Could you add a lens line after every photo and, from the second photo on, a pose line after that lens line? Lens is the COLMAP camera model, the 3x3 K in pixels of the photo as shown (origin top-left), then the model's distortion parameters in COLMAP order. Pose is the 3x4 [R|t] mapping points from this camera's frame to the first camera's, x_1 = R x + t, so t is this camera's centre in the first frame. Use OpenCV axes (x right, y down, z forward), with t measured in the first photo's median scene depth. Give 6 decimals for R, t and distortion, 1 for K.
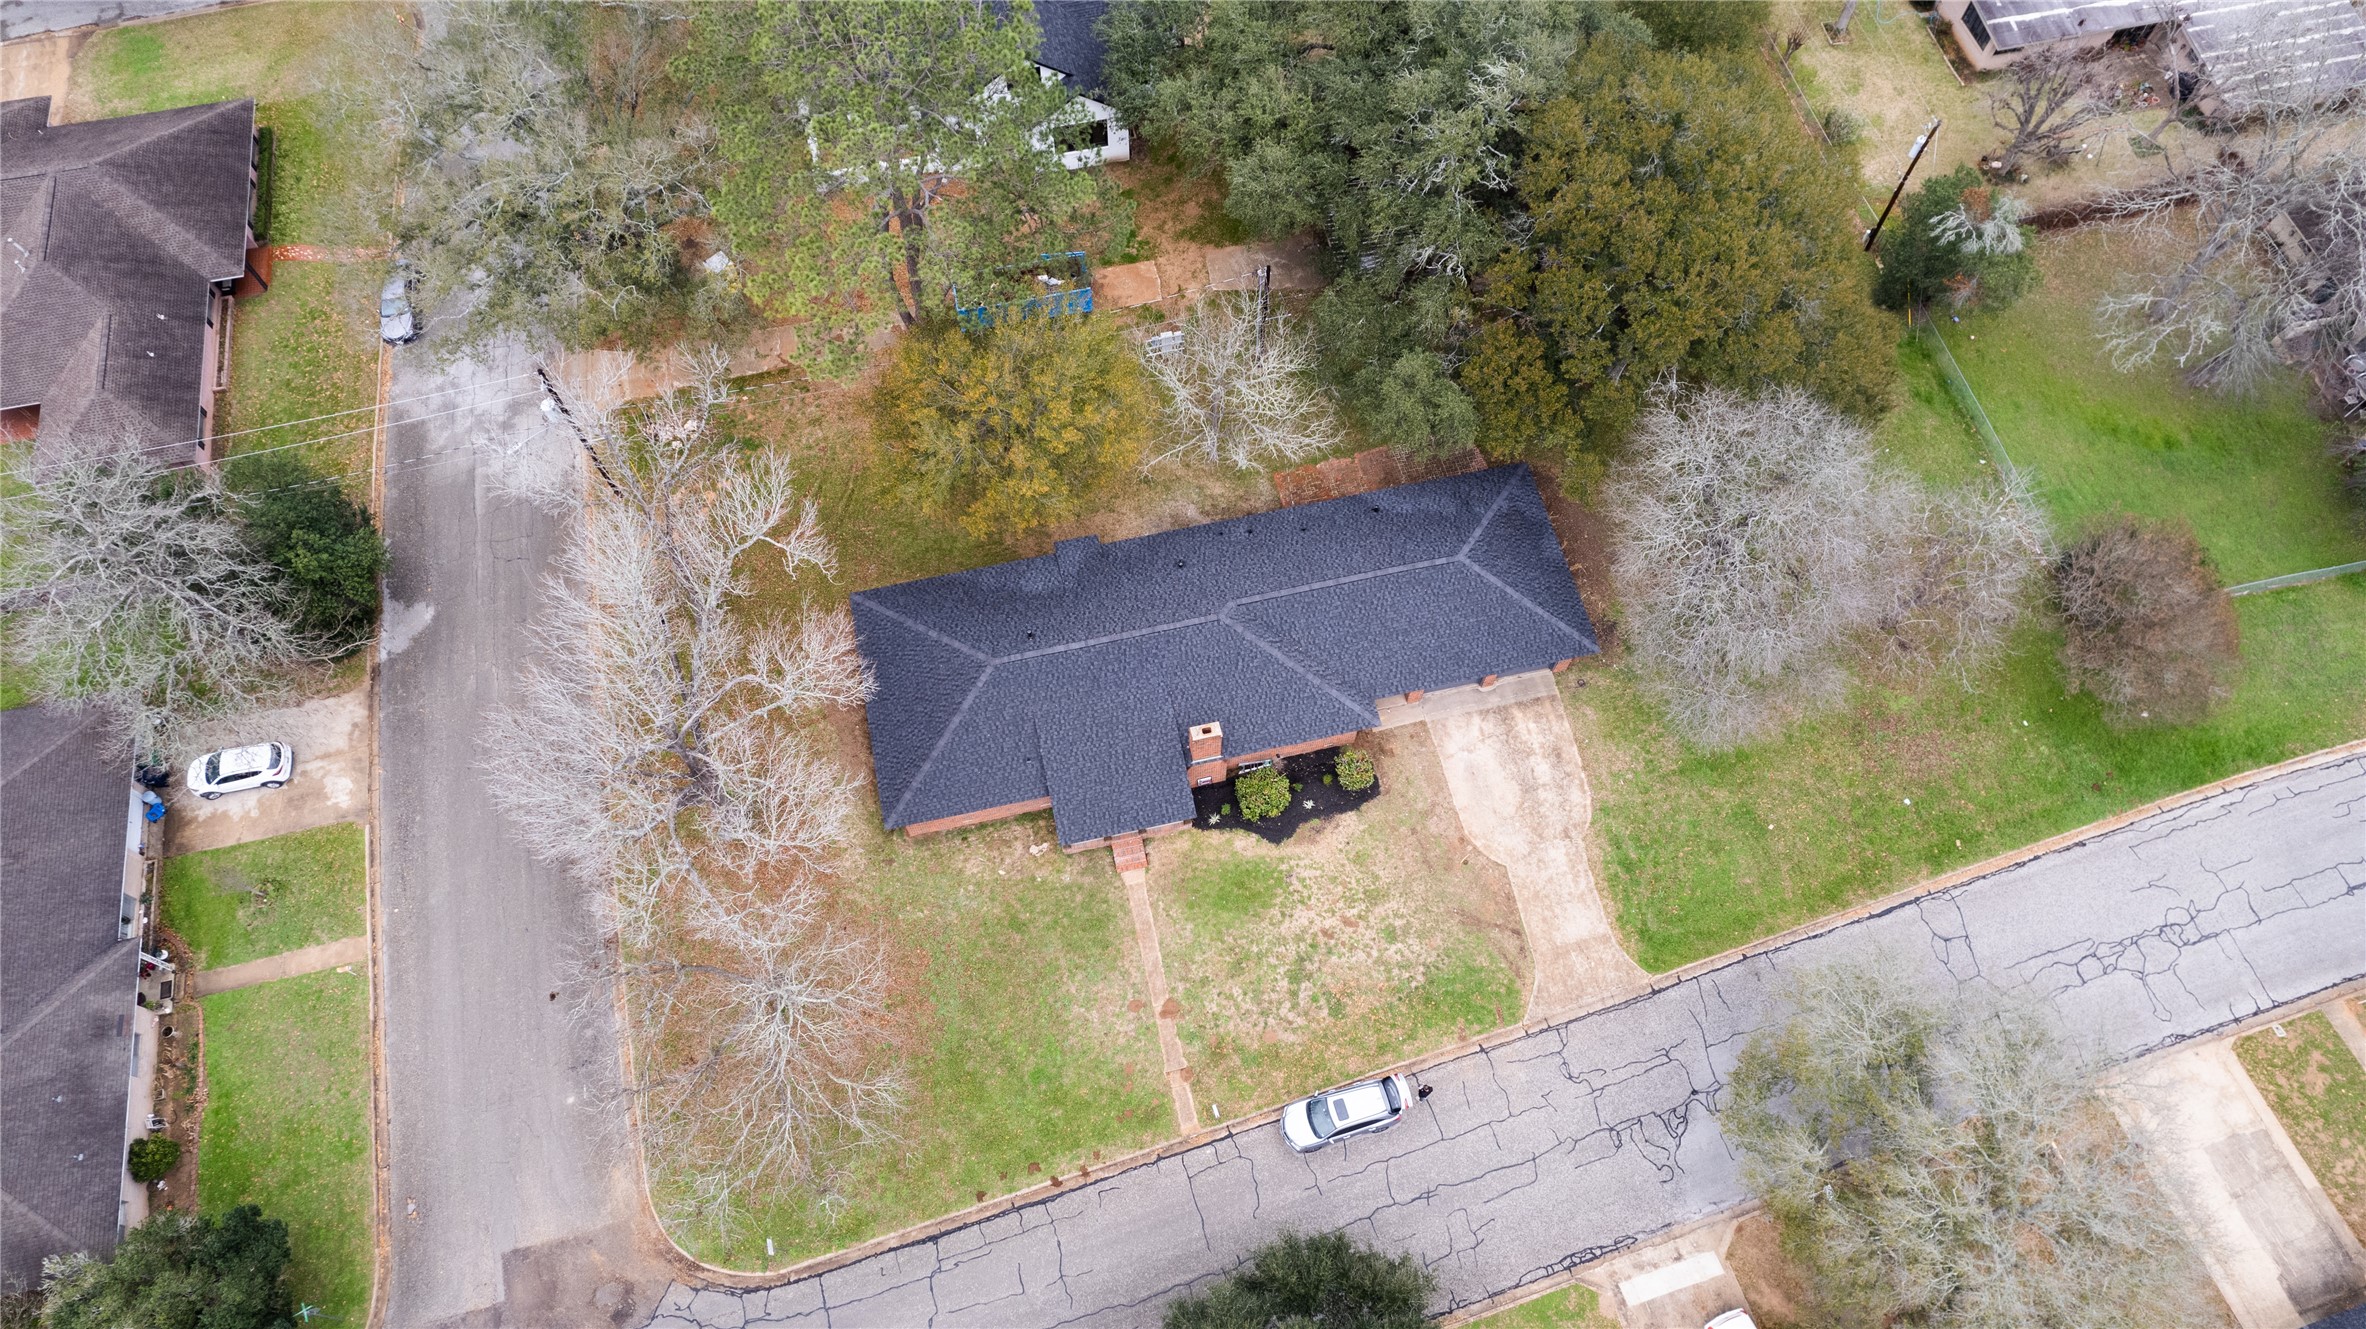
lens RADIAL K [[1565.3, 0, 1186.5], [0, 1565.3, 653.5], [0, 0, 1]] dist [-0.068828, 0.054802]
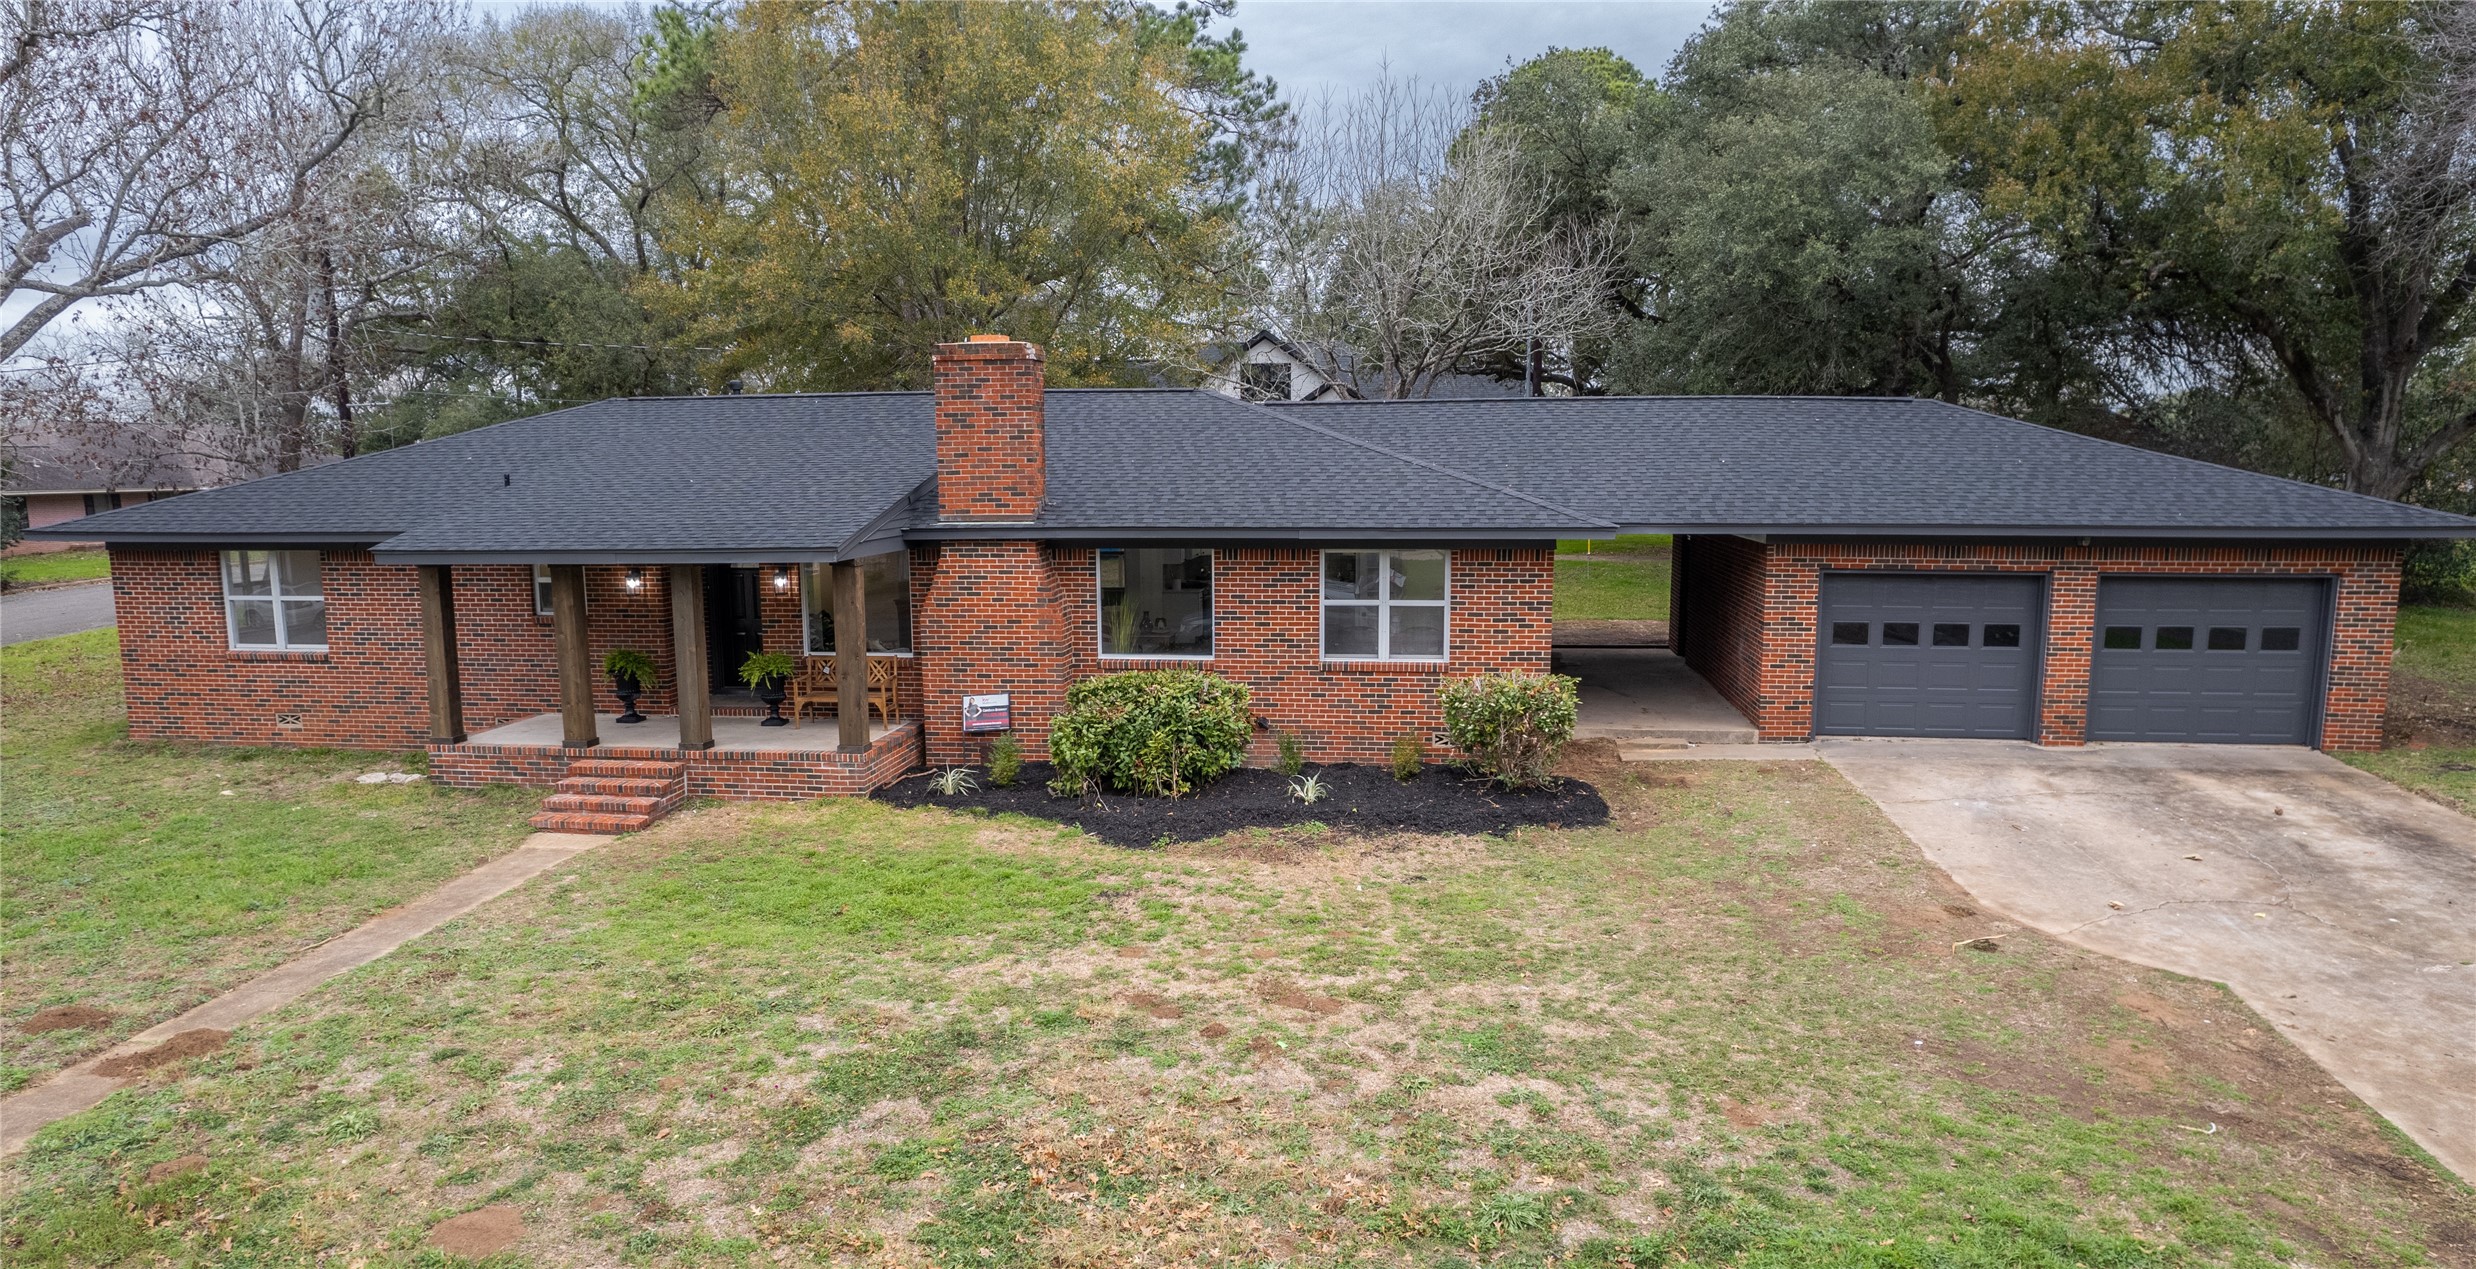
lens RADIAL K [[1584.4, 0, 1227.9], [0, 1584.4, 699.7], [0, 0, 1]] dist [-0.050831, 0.023109]
pose [[0.934799, 0.045847, -0.352207, 0.160131], [-0.312165, 0.579074, -0.753145, 0.293245], [0.169425, 0.813985, 0.555629, 0.862093]]
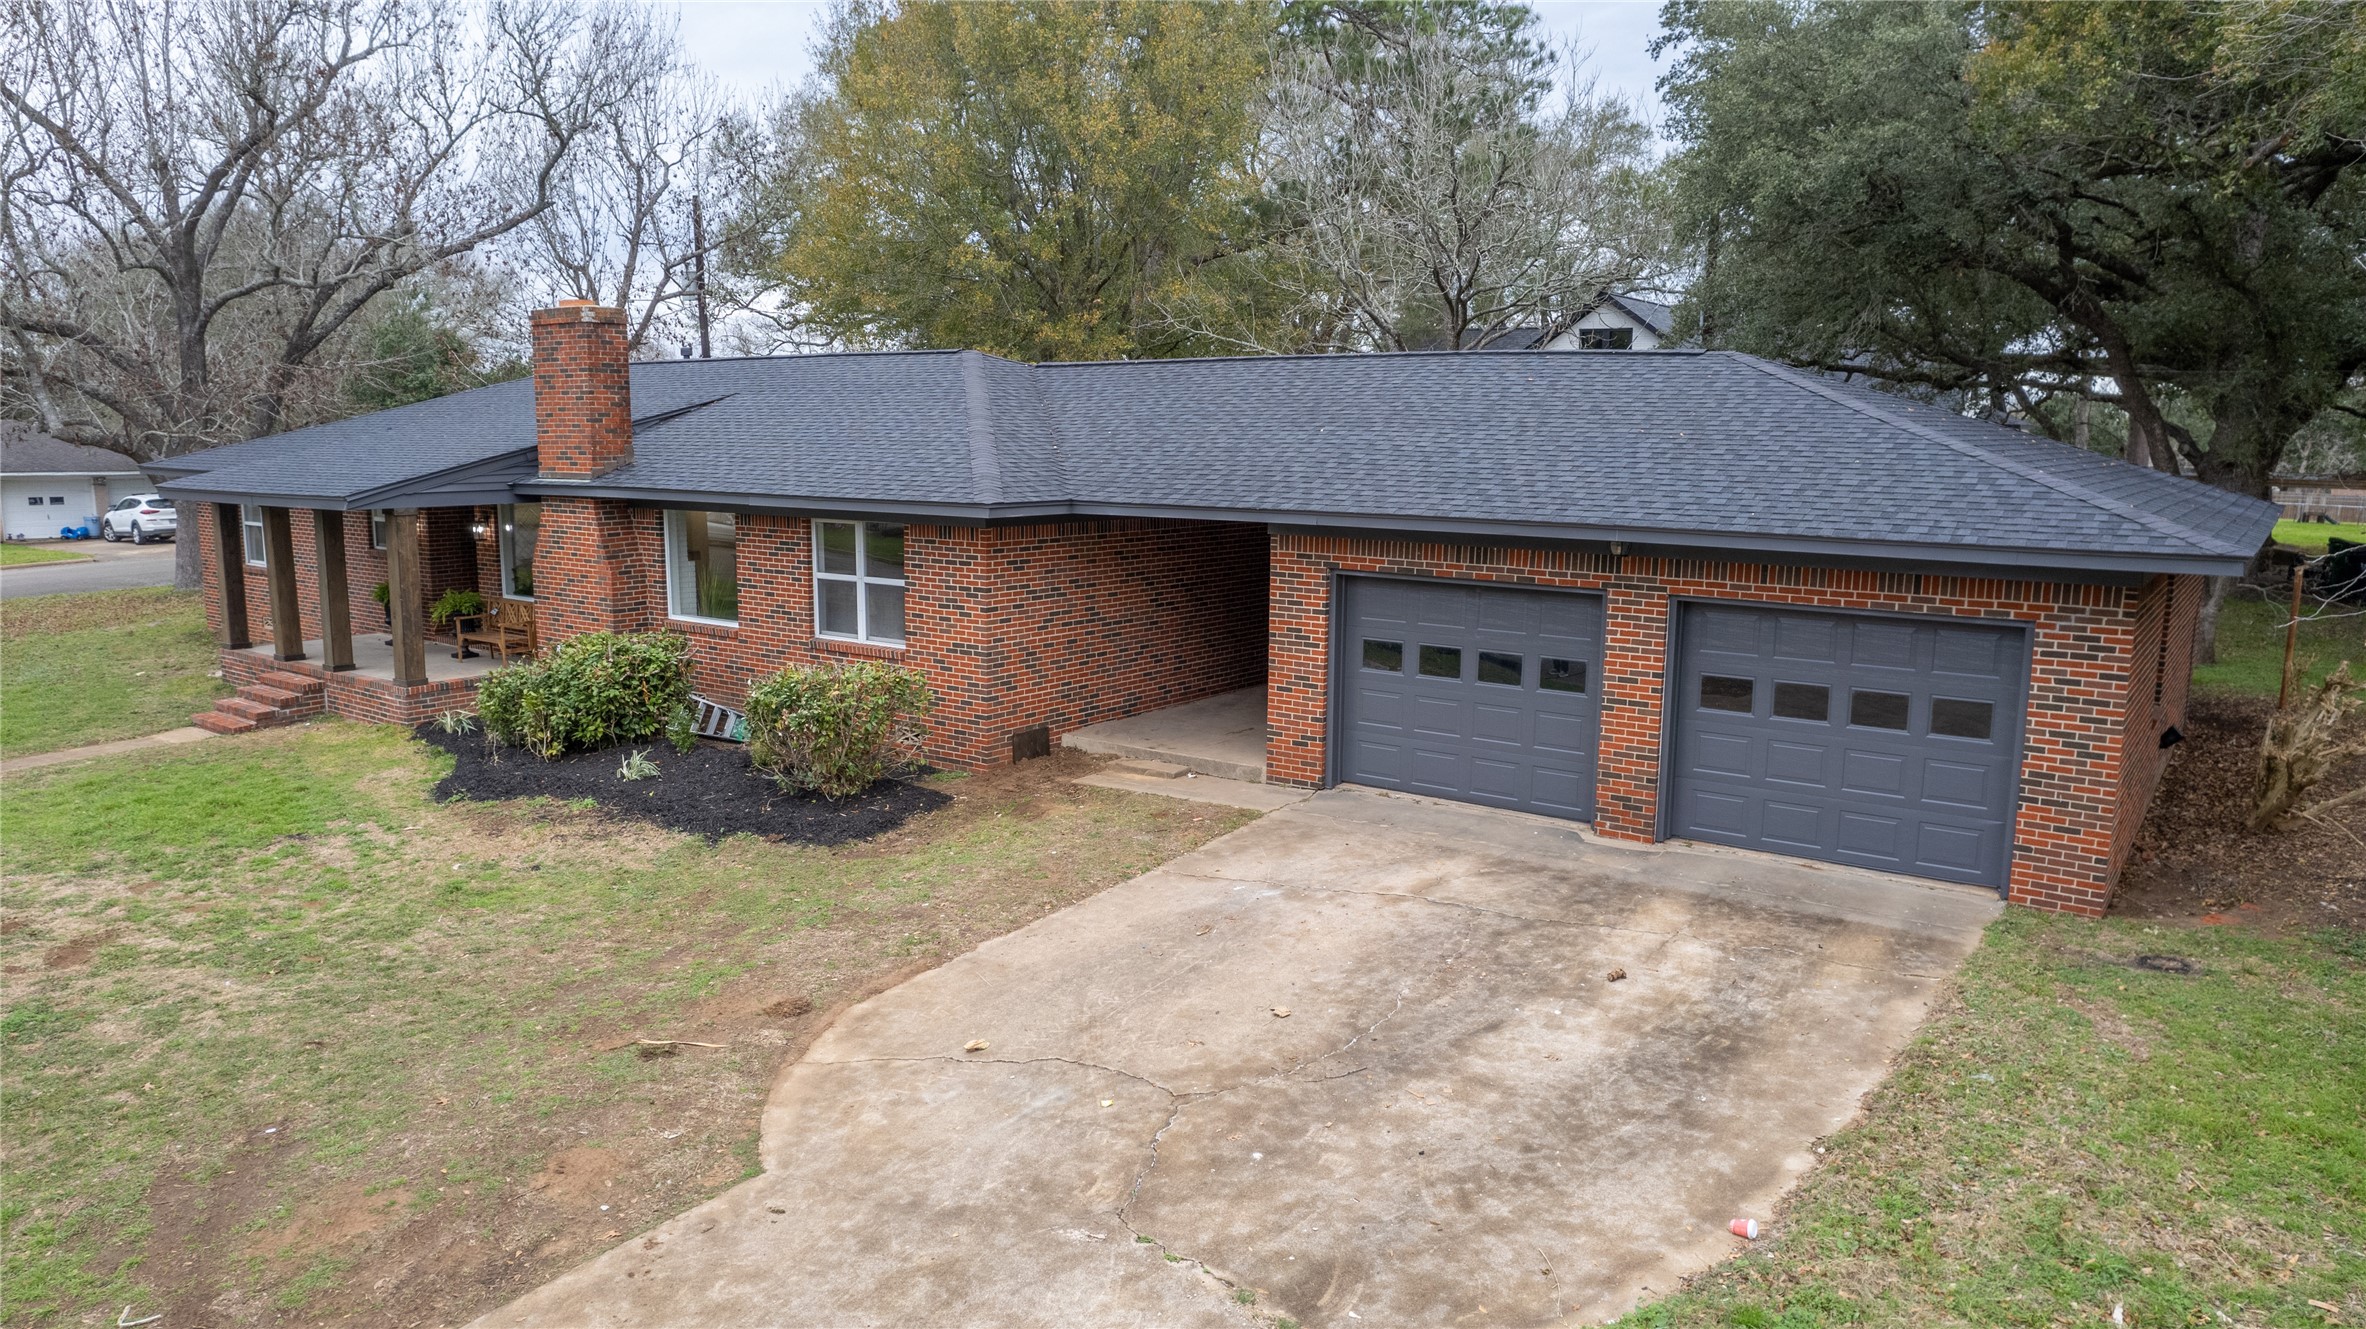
lens RADIAL K [[1565.3, 0, 1173.1], [0, 1565.3, 661.2], [0, 0, 1]] dist [-0.068828, 0.054802]
pose [[0.648171, 0.115665, -0.752659, 0.320306], [-0.680630, 0.531245, -0.504501, 0.156744], [0.341493, 0.839286, 0.423063, 0.933619]]
